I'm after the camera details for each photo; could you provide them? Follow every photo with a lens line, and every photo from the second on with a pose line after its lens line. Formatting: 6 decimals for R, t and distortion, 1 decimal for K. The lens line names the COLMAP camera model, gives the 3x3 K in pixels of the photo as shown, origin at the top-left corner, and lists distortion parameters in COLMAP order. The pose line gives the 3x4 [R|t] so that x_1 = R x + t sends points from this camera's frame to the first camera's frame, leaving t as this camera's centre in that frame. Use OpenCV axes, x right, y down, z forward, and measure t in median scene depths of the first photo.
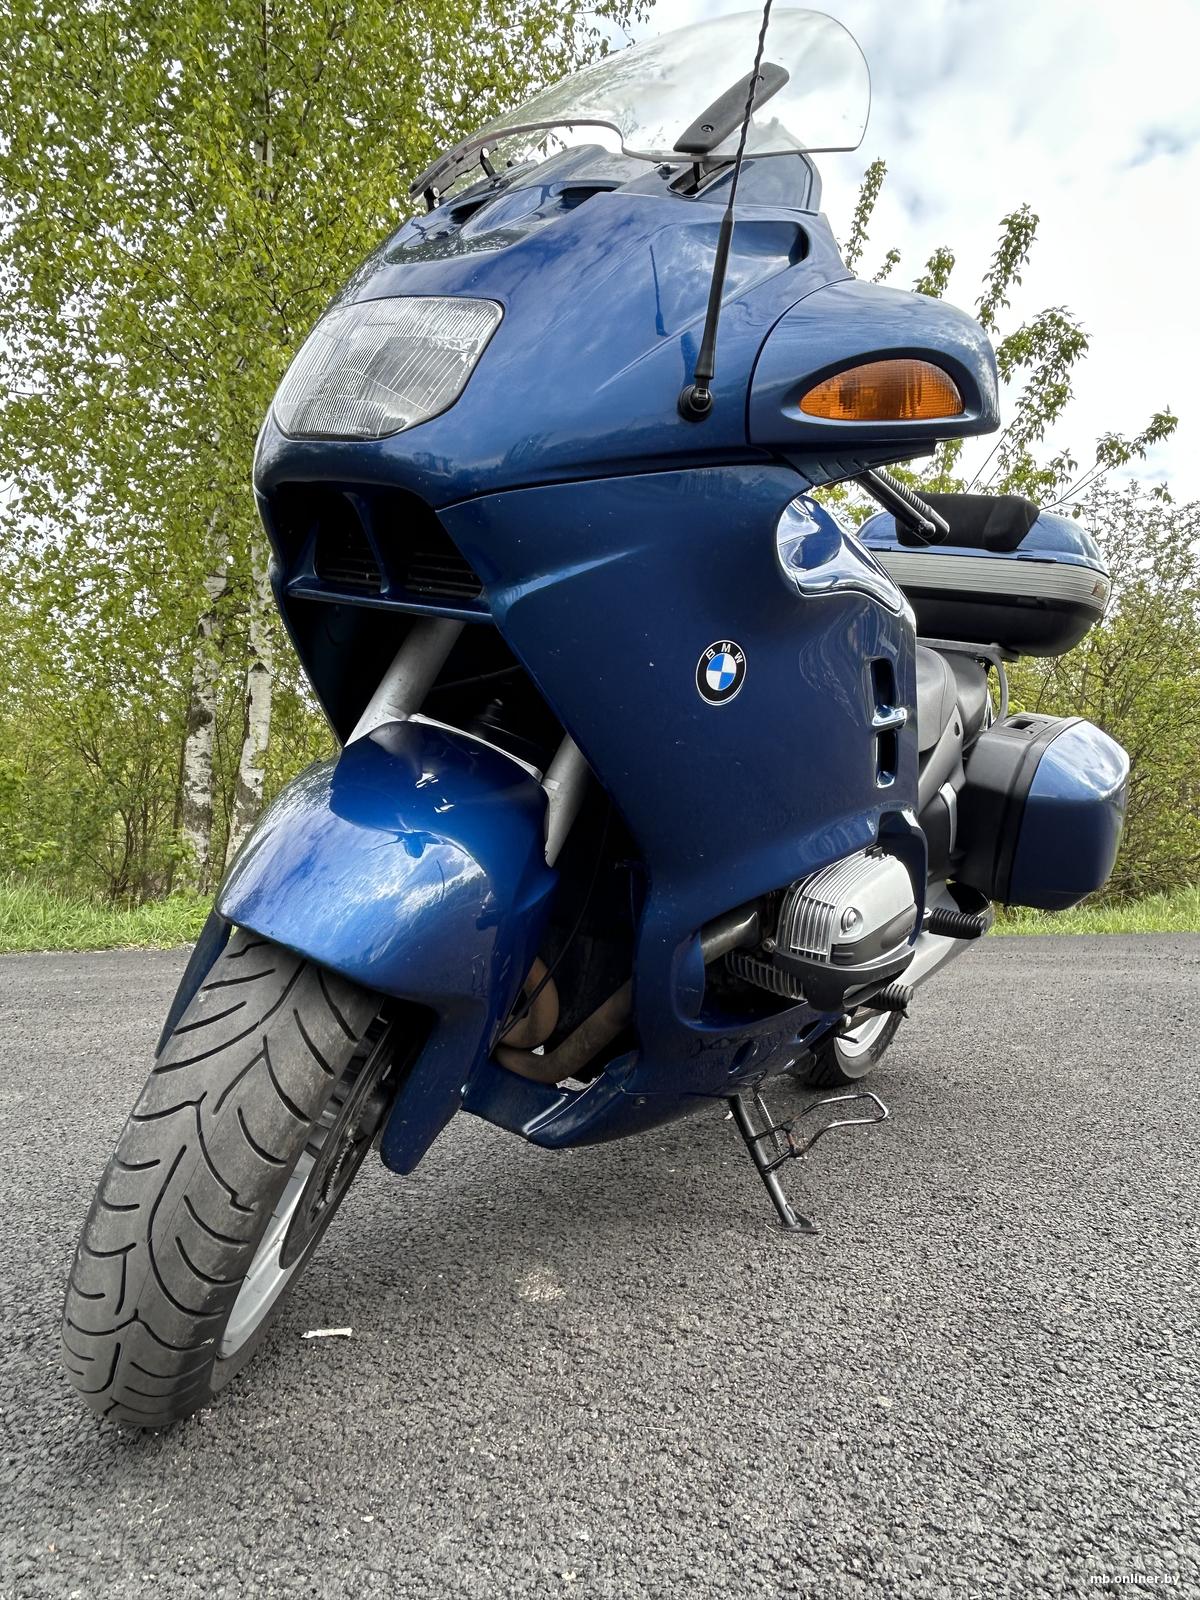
lens RADIAL K [[1087.0, 0, 600.0], [0, 1087.0, 800.0], [0, 0, 1]] dist [0.056844, -0.067474]
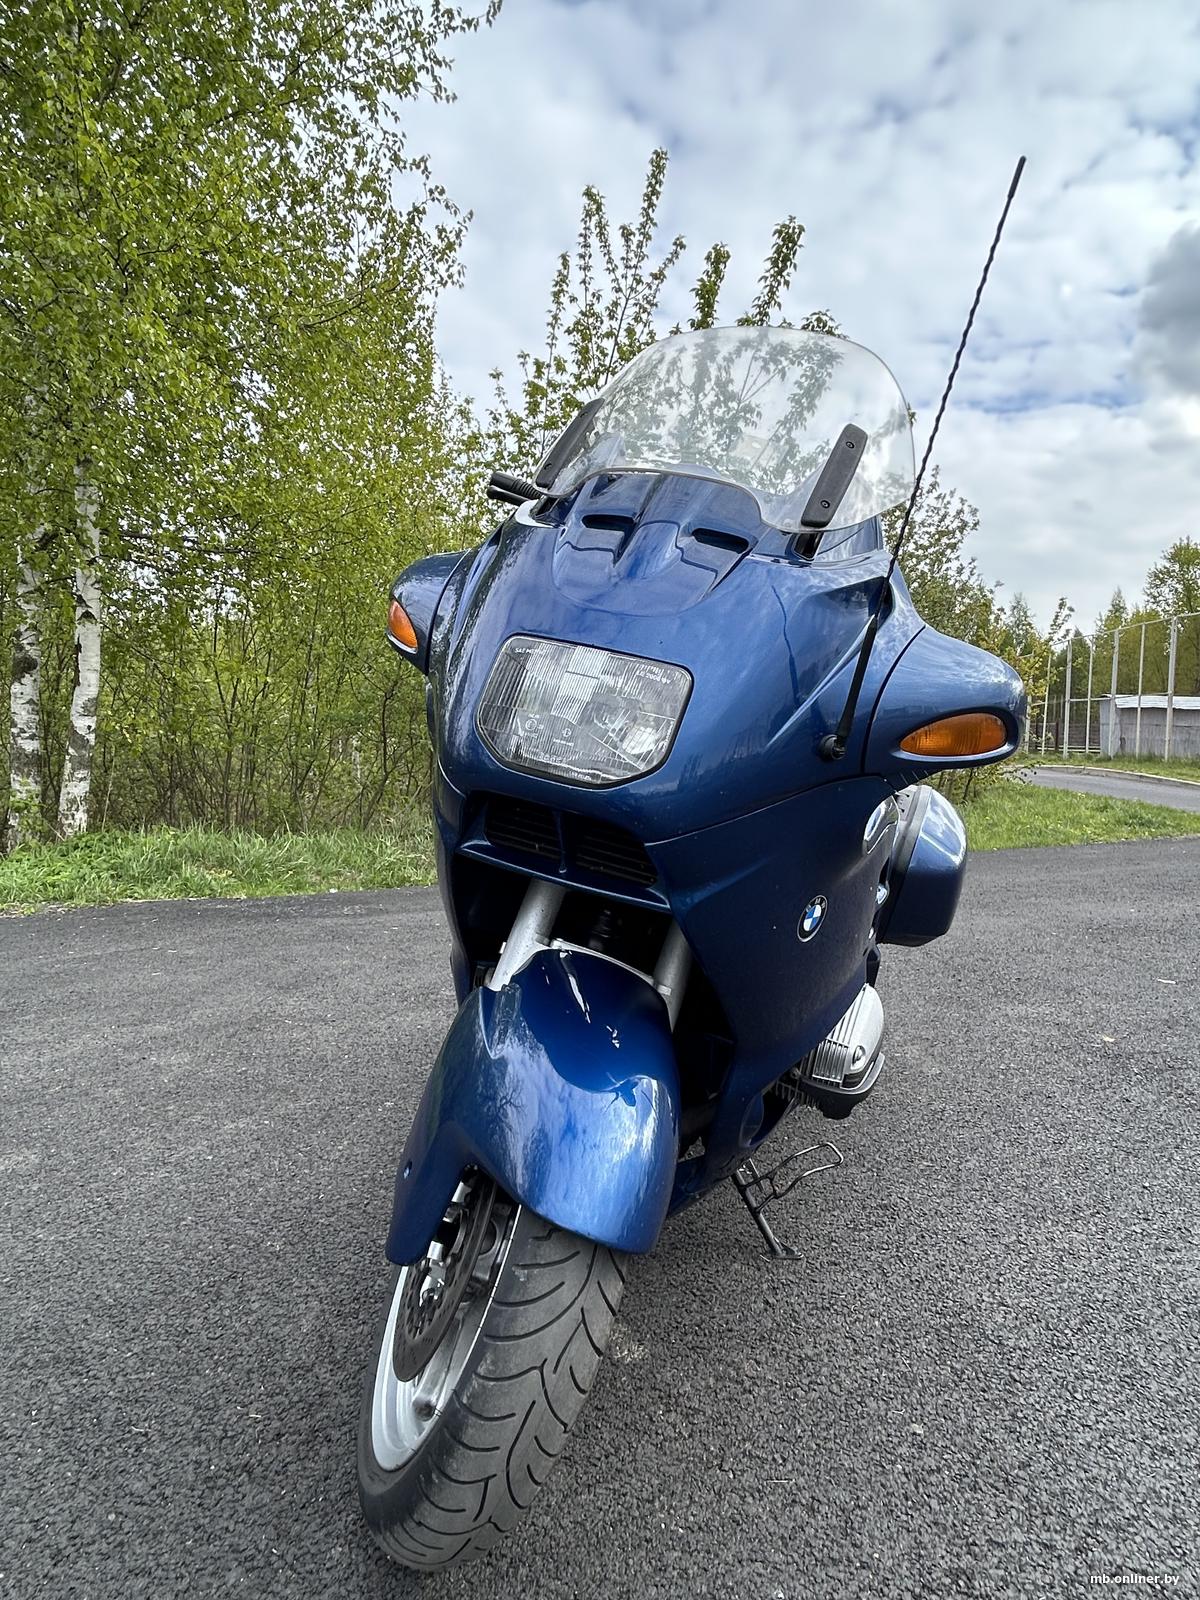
lens RADIAL K [[985.2, 0, 613.3], [0, 985.2, 796.3], [0, 0, 1]] dist [-0.005730, 0.002401]
pose [[0.975956, -0.014994, 0.217453, -0.300863], [-0.003935, 0.996256, 0.086360, -0.291472], [-0.217934, -0.085139, 0.972243, -0.064595]]
